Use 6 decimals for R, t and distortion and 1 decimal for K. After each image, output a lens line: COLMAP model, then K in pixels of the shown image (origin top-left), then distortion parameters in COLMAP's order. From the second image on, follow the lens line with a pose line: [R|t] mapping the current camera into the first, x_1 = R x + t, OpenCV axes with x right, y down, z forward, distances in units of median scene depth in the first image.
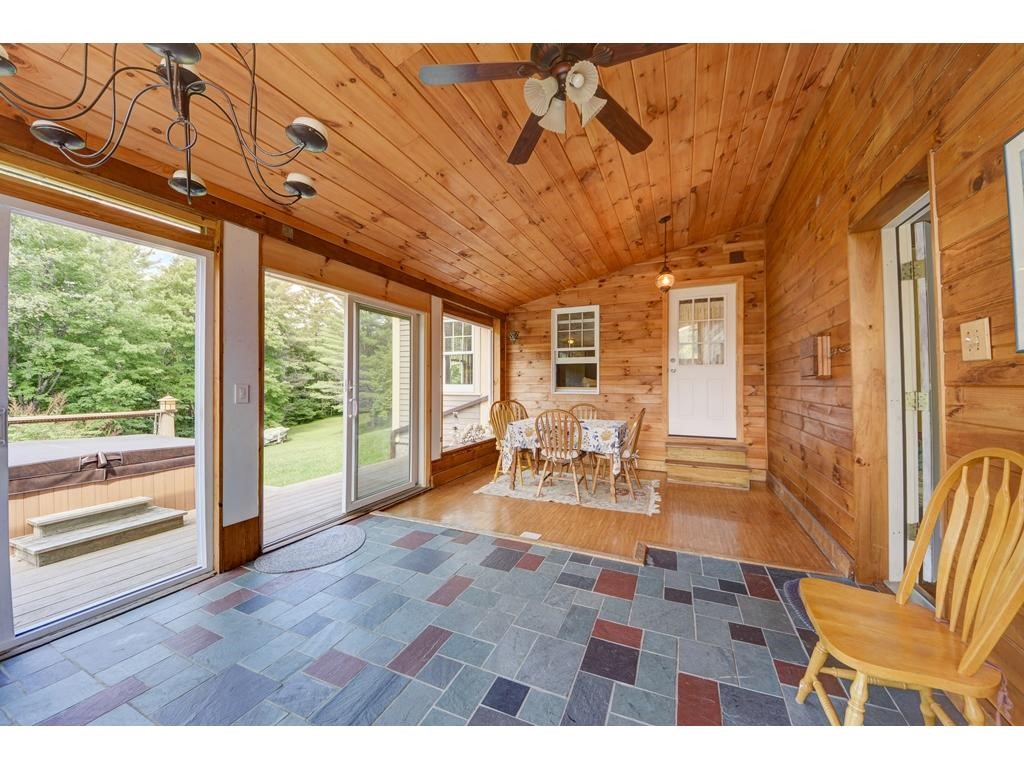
lens RADIAL K [[359.8, 0, 539.2], [0, 359.8, 383.1], [0, 0, 1]] dist [0.015554, -0.000019]
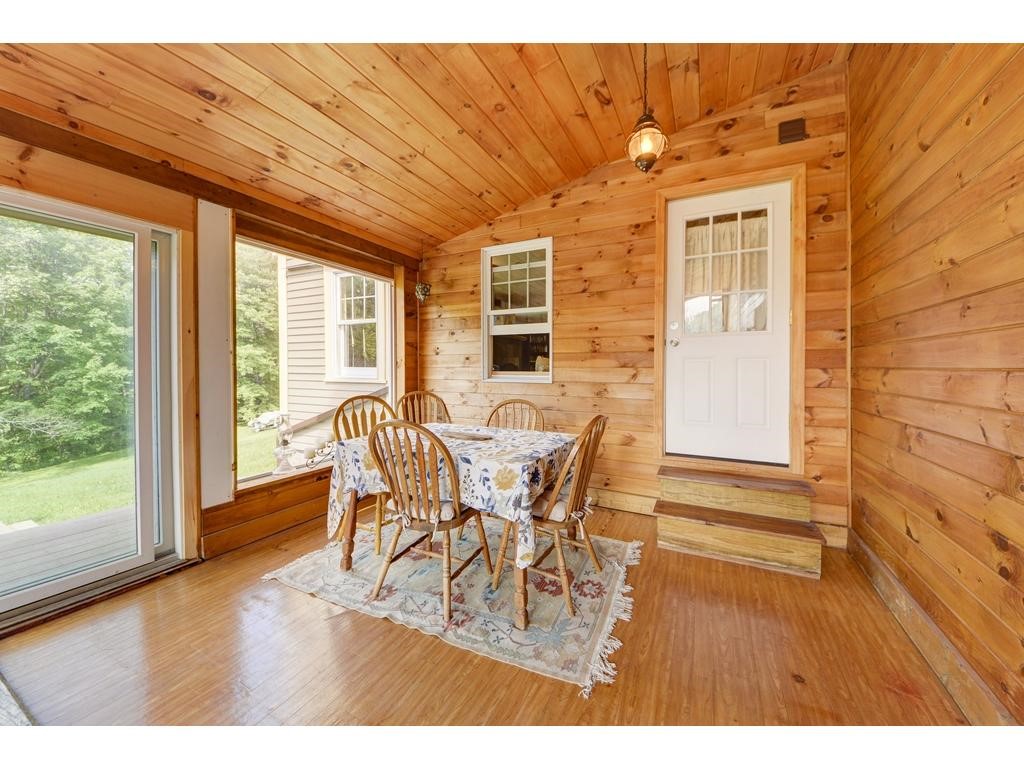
lens RADIAL K [[367.4, 0, 528.5], [0, 367.4, 371.2], [0, 0, 1]] dist [0.017384, -0.014700]
pose [[0.997493, 0.000631, -0.070756, 0.181799], [0.000314, 0.999911, 0.013353, 0.002550], [0.070758, -0.013342, 0.997404, 0.396329]]
